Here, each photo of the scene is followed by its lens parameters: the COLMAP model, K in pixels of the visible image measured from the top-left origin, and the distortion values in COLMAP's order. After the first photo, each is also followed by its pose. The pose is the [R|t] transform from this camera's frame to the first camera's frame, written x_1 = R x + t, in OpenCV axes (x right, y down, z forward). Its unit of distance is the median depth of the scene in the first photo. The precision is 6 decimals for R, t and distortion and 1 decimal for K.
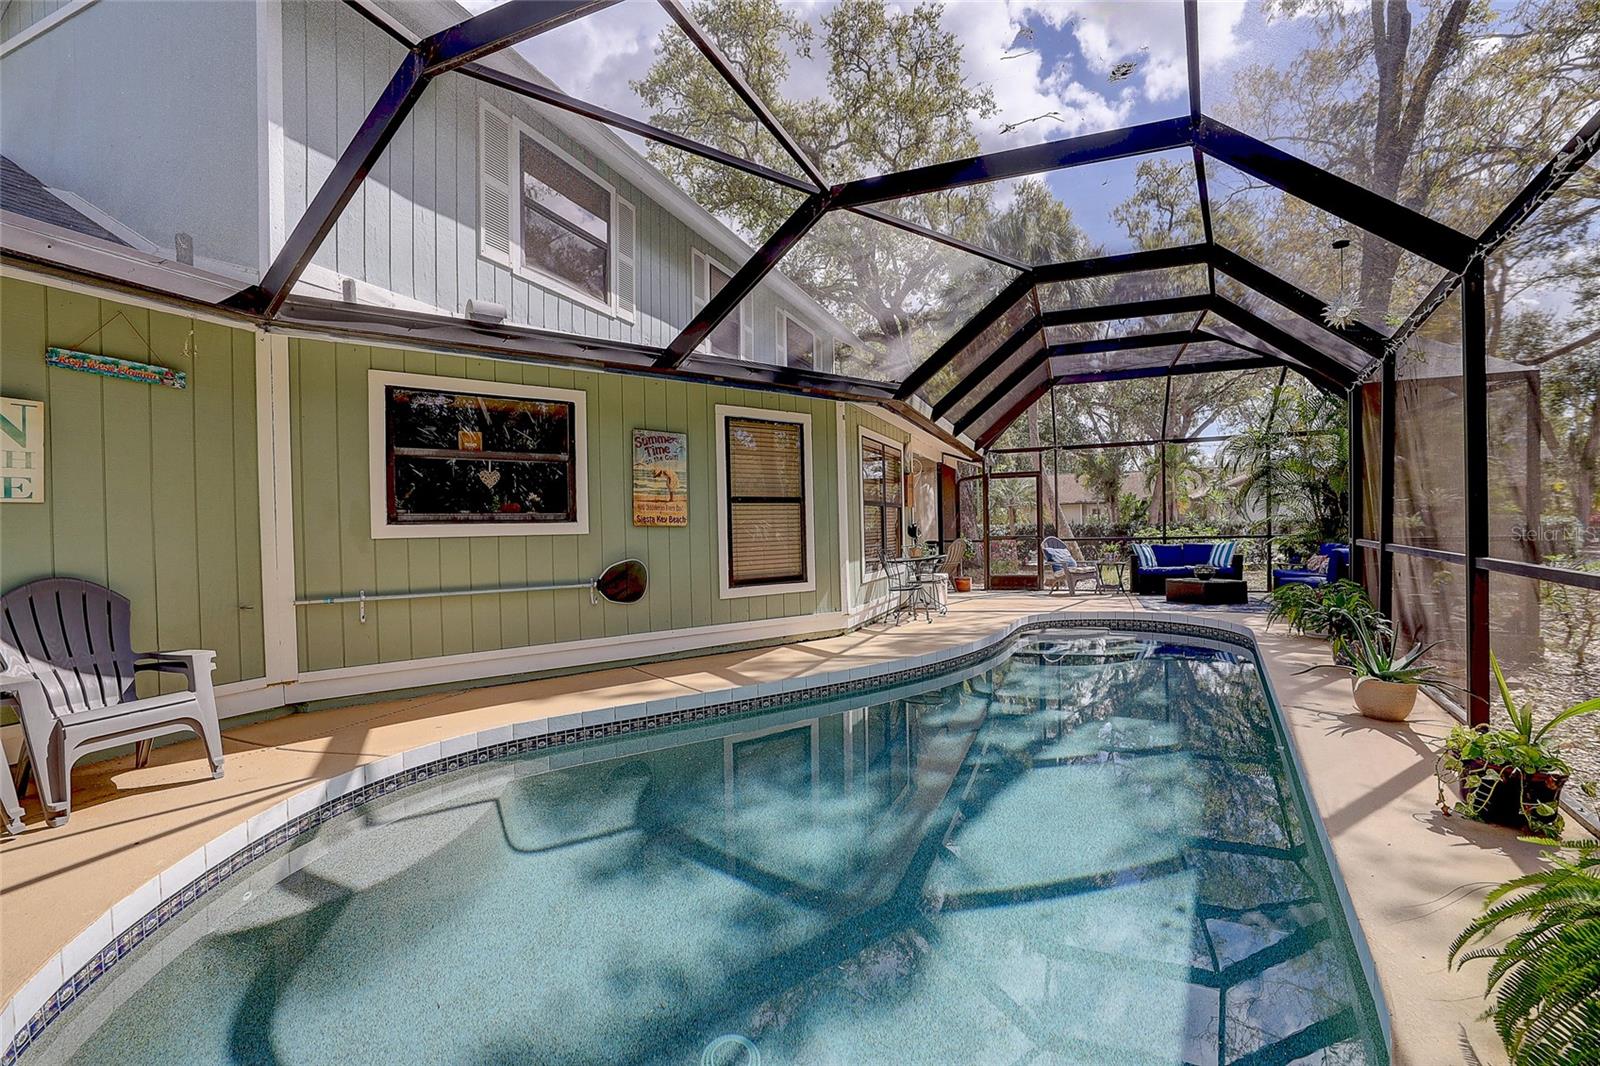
lens RADIAL K [[691.1, 0, 804.3], [0, 691.1, 530.6], [0, 0, 1]] dist [-0.031794, 0.006283]
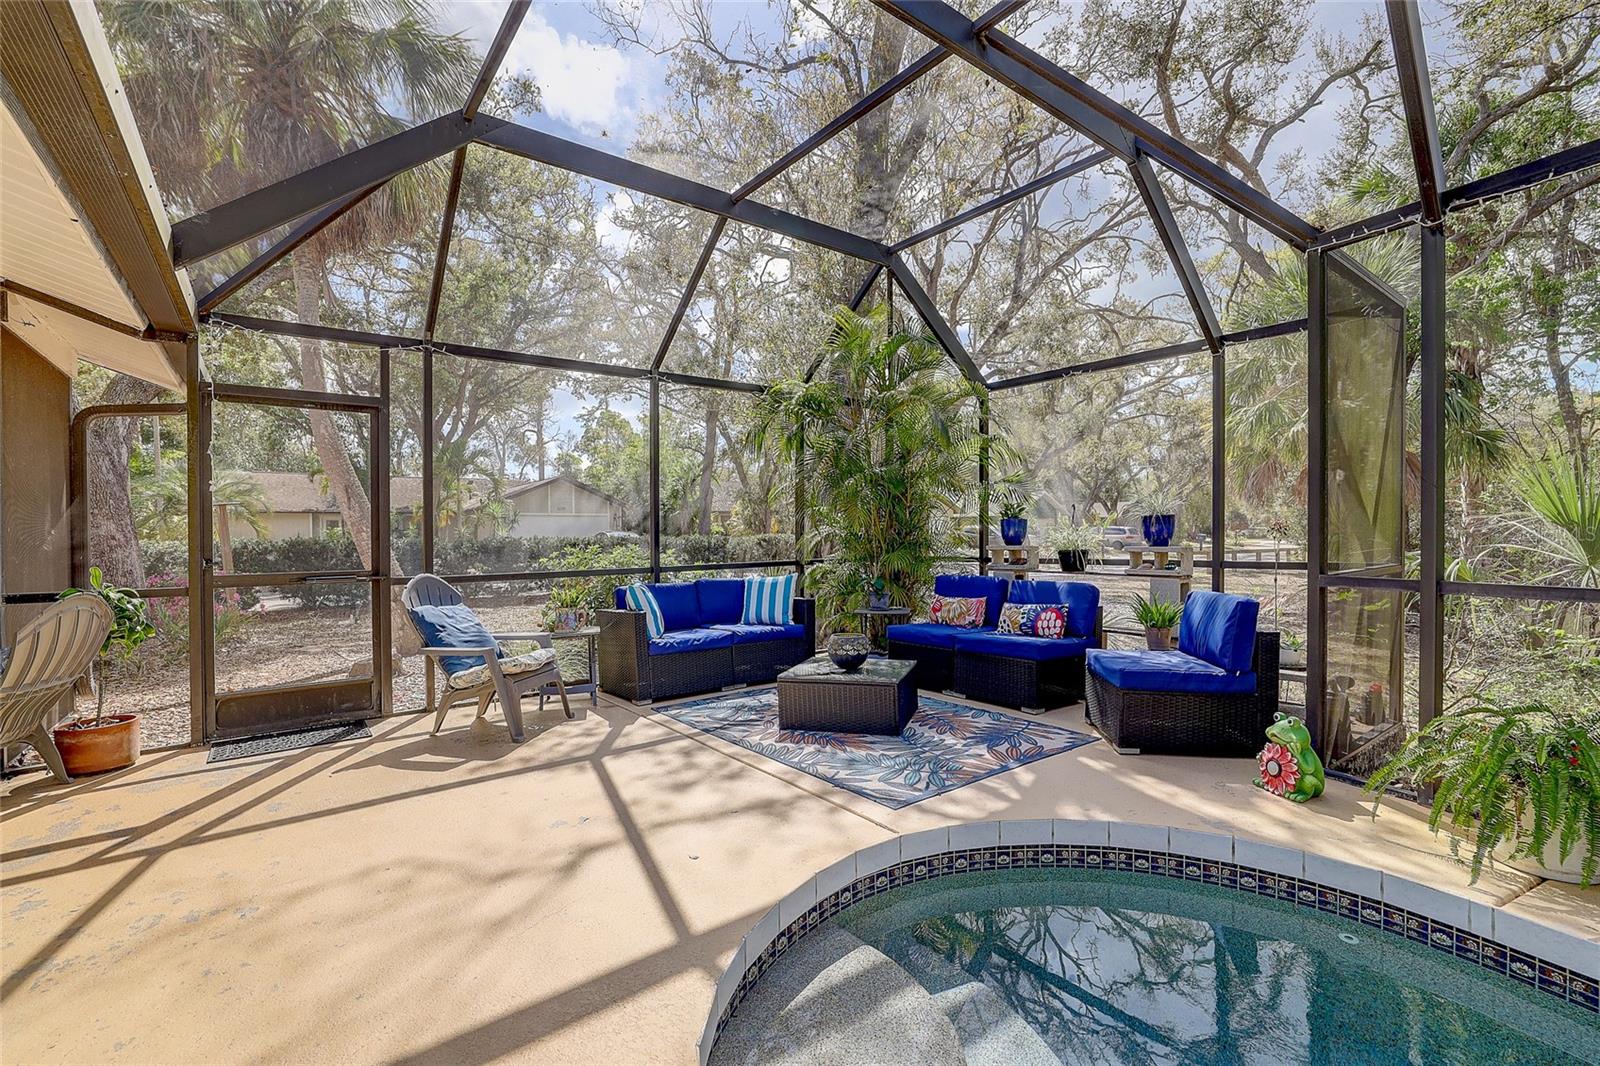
lens RADIAL K [[691.1, 0, 797.0], [0, 691.1, 532.8], [0, 0, 1]] dist [-0.031794, 0.006283]
pose [[0.524334, 0.017839, 0.851326, 0.152665], [-0.001381, 0.999797, -0.020099, -0.006120], [-0.851511, 0.009363, 0.524253, 0.649728]]
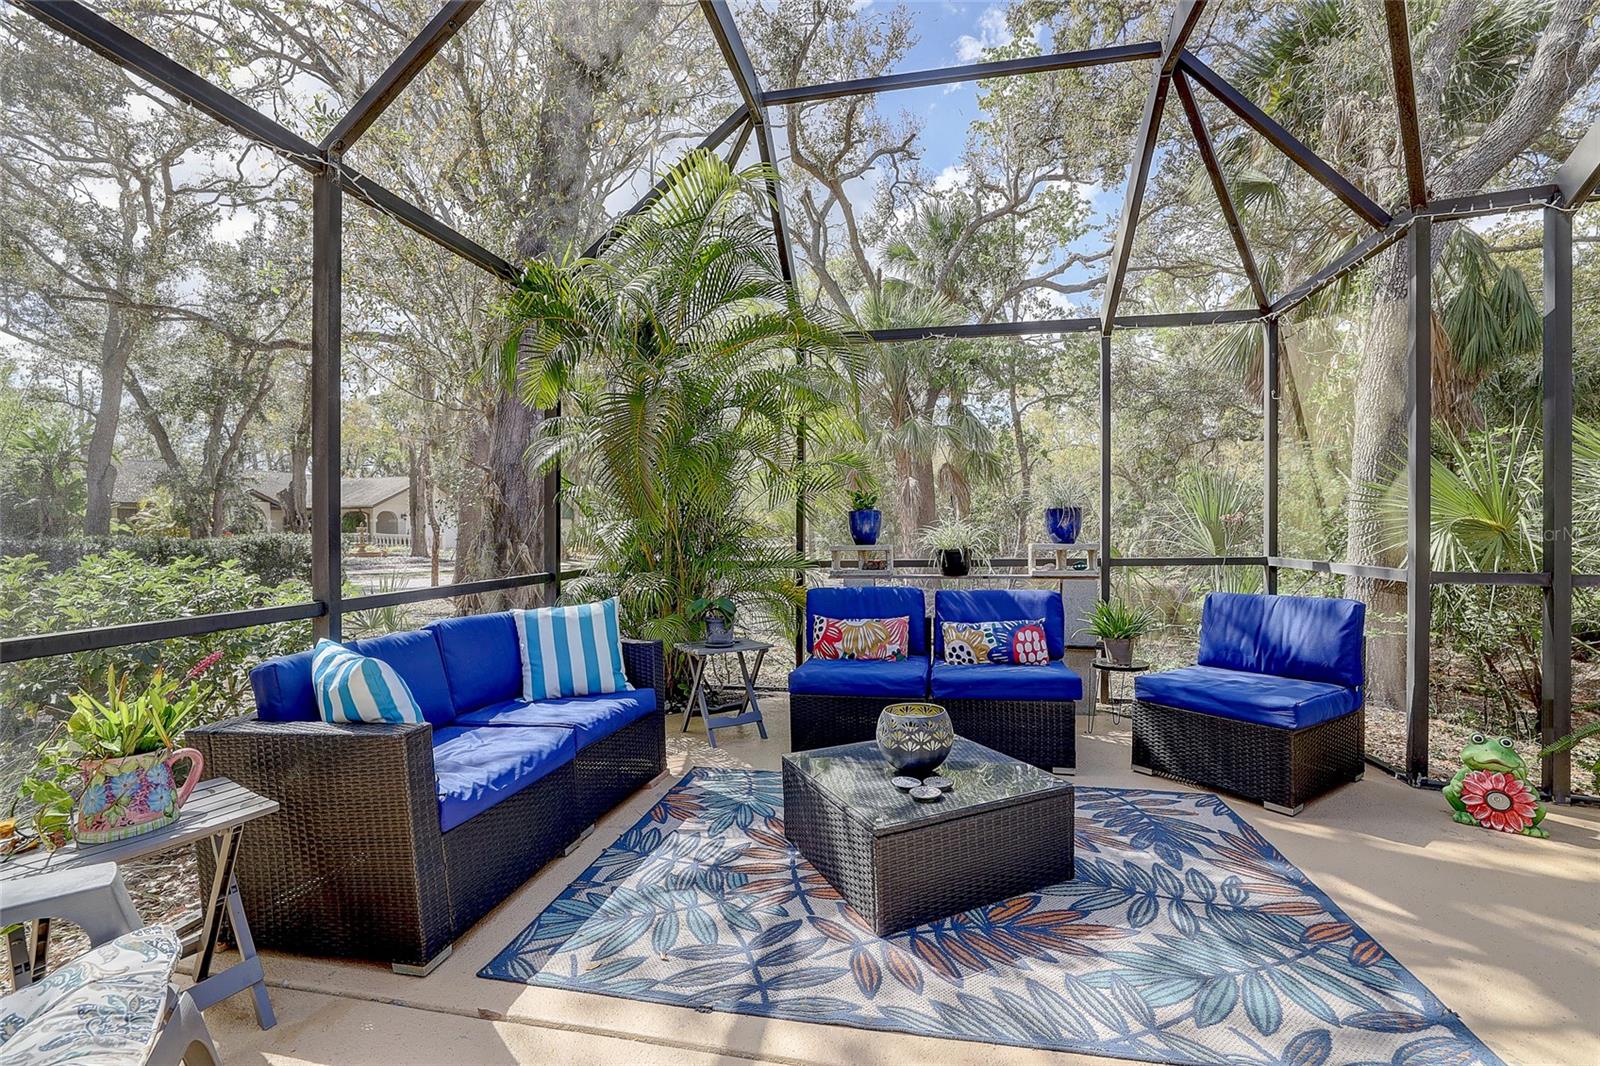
lens RADIAL K [[691.1, 0, 802.1], [0, 691.1, 535.2], [0, 0, 1]] dist [-0.031794, 0.006283]
pose [[-0.161022, 0.020130, 0.986746, 0.289352], [0.012397, 0.999754, -0.018372, -0.006119], [-0.986873, 0.009274, -0.161232, 0.886594]]
